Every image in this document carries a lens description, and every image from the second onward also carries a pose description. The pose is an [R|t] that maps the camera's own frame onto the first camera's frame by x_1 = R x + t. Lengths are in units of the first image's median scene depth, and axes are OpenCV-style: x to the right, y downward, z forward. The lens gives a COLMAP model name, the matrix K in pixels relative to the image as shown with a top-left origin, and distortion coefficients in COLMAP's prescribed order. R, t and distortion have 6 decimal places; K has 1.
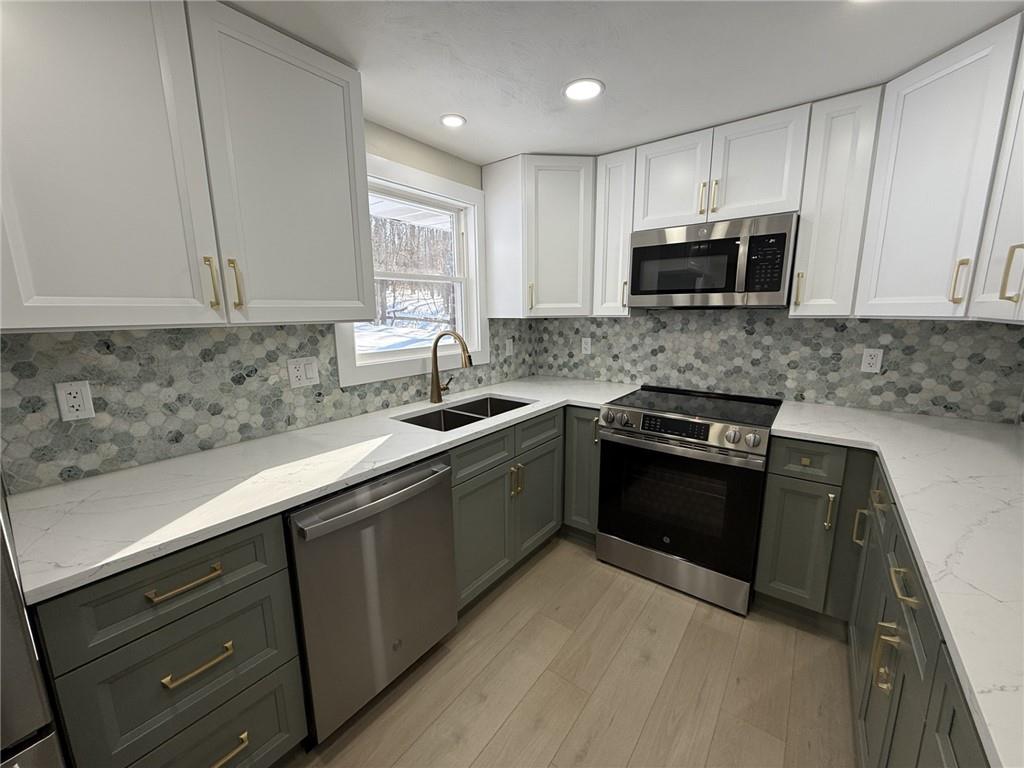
lens RADIAL K [[406.5, 0, 511.6], [0, 406.5, 388.0], [0, 0, 1]] dist [-0.000884, -0.000087]
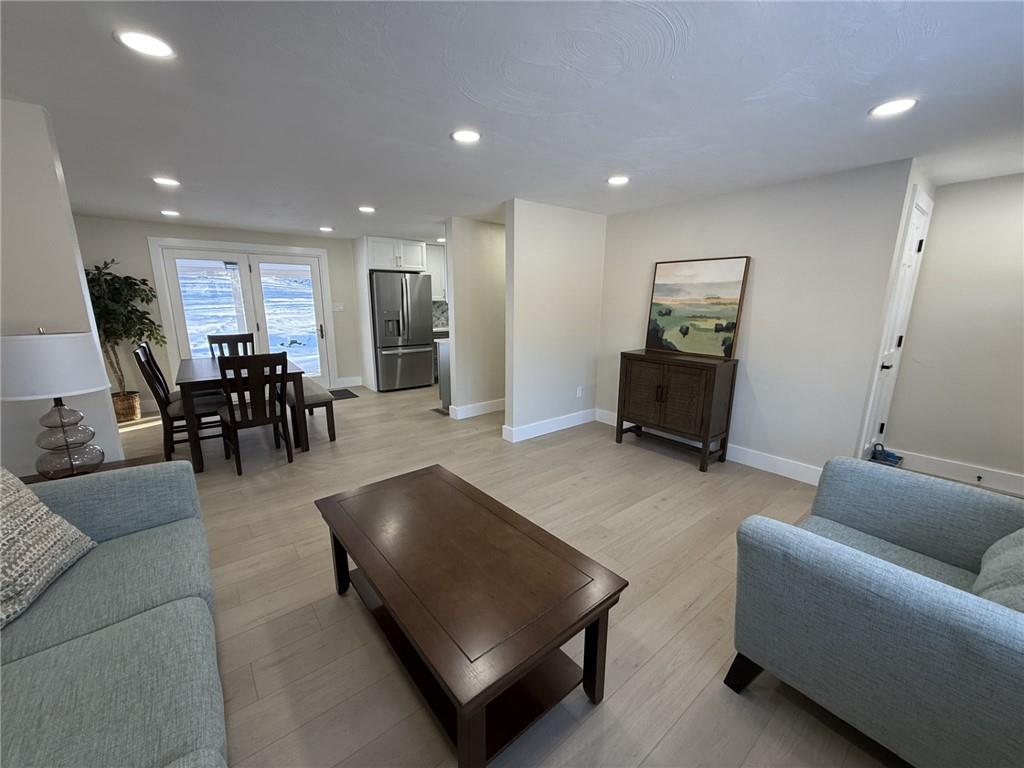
lens RADIAL K [[406.5, 0, 509.3], [0, 406.5, 386.1], [0, 0, 1]] dist [-0.000884, -0.000087]
pose [[0.967829, 0.065323, -0.242982, 0.881745], [-0.059039, 0.997708, 0.033063, 0.431441], [0.244585, -0.017654, 0.969467, -2.343147]]
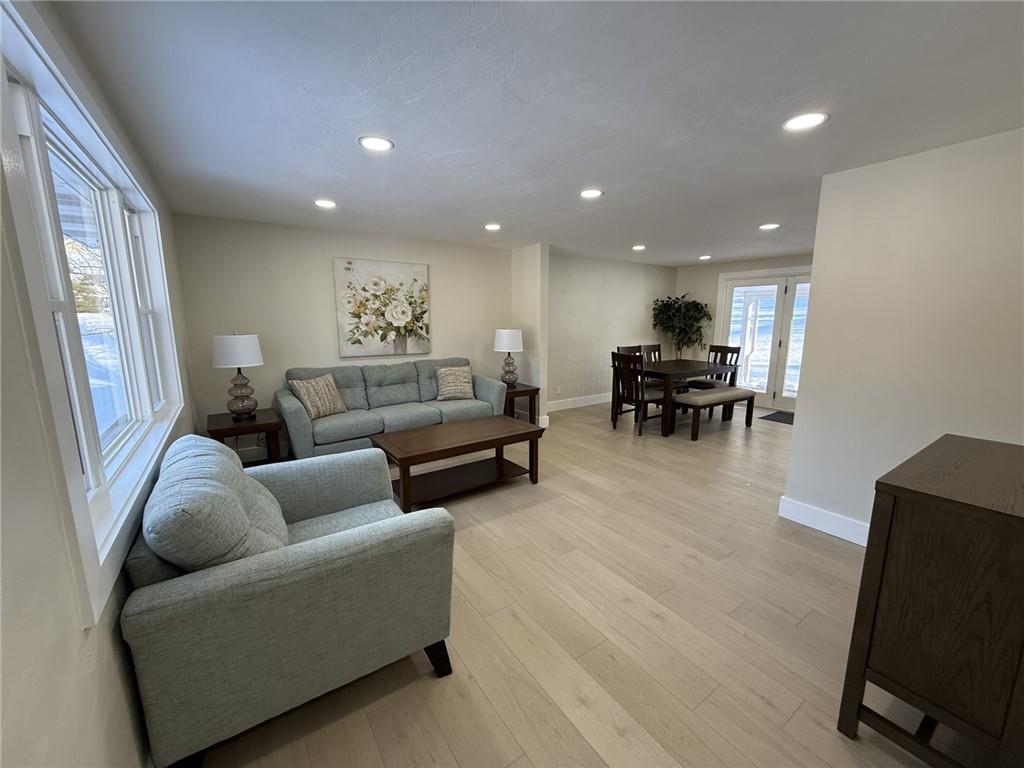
lens RADIAL K [[406.5, 0, 511.3], [0, 406.5, 388.0], [0, 0, 1]] dist [-0.000884, -0.000087]
pose [[-0.317344, 0.174271, -0.932160, 1.873175], [-0.173882, 0.955611, 0.237851, 0.194940], [0.932233, 0.237567, -0.272955, -1.155561]]
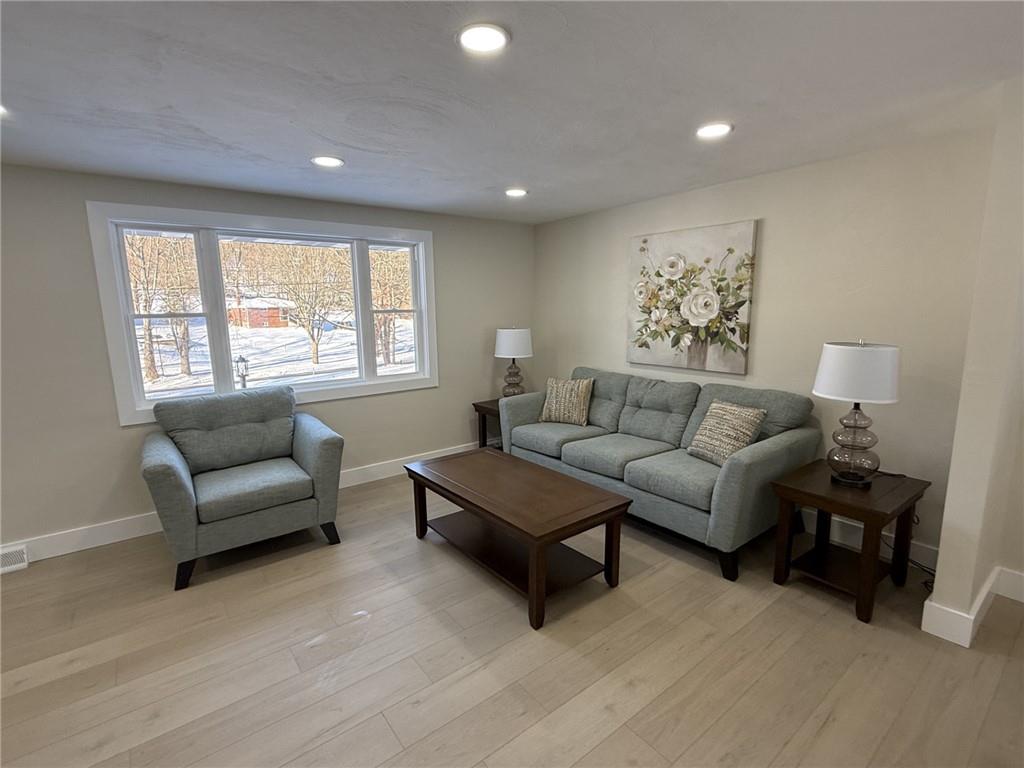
lens RADIAL K [[484.0, 0, 510.9], [0, 484.0, 388.3], [0, 0, 1]] dist [-0.003919, 0.000350]
pose [[-0.964602, -0.019914, 0.262958, 0.288534], [0.072830, 0.938246, 0.338217, 0.096823], [-0.253455, 0.345396, -0.903583, -0.675997]]
